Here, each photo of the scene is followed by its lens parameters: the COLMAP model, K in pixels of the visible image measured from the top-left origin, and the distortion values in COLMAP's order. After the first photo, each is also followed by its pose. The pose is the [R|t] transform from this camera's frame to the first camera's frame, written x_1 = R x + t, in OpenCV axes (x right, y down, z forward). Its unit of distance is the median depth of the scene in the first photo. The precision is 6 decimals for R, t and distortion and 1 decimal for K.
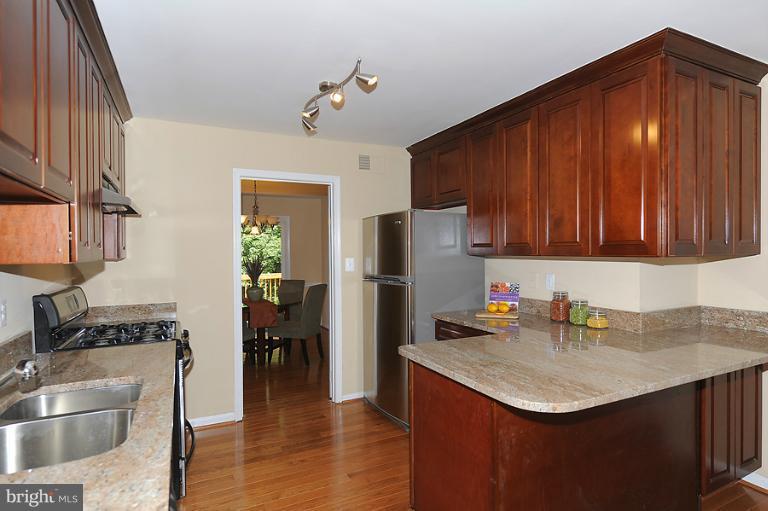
lens RADIAL K [[417.7, 0, 384.0], [0, 417.7, 255.5], [0, 0, 1]] dist [0.000038, -0.000040]
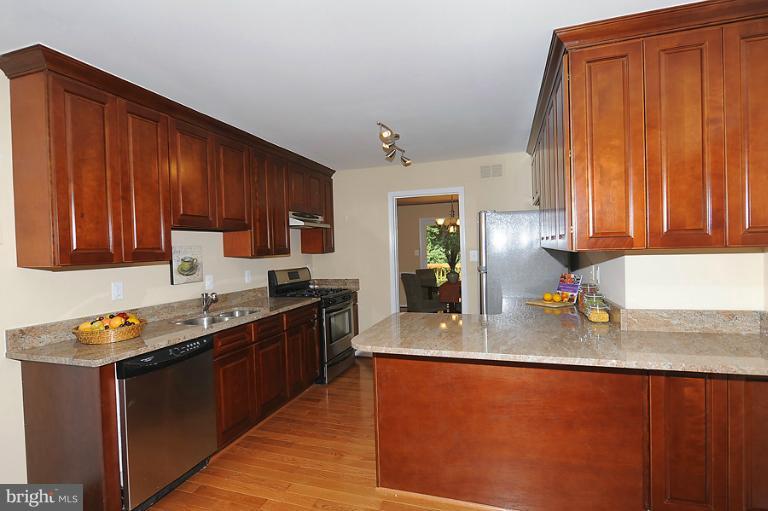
lens RADIAL K [[372.3, 0, 384.0], [0, 372.3, 255.5], [0, 0, 1]] dist [-0.001072, -0.000164]
pose [[0.722964, 0.002918, -0.690880, 0.659758], [0.015863, 0.999657, 0.020822, -0.008697], [0.690704, -0.026013, 0.722670, 0.013474]]
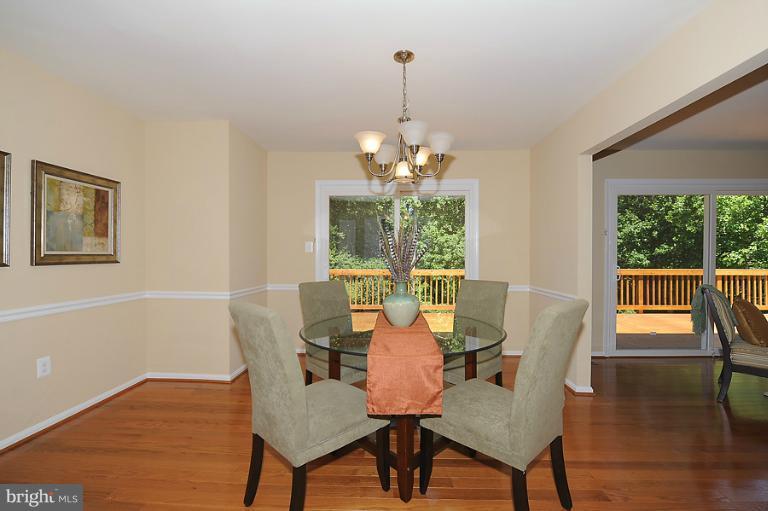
lens RADIAL K [[320.5, 0, 384.0], [0, 320.5, 255.5], [0, 0, 1]] dist [-0.000744, -0.000054]
pose [[0.873017, 0.000560, -0.487689, -0.305705], [-0.008776, 0.999855, -0.014562, 0.086215], [0.487611, 0.016993, 0.872896, 1.359128]]
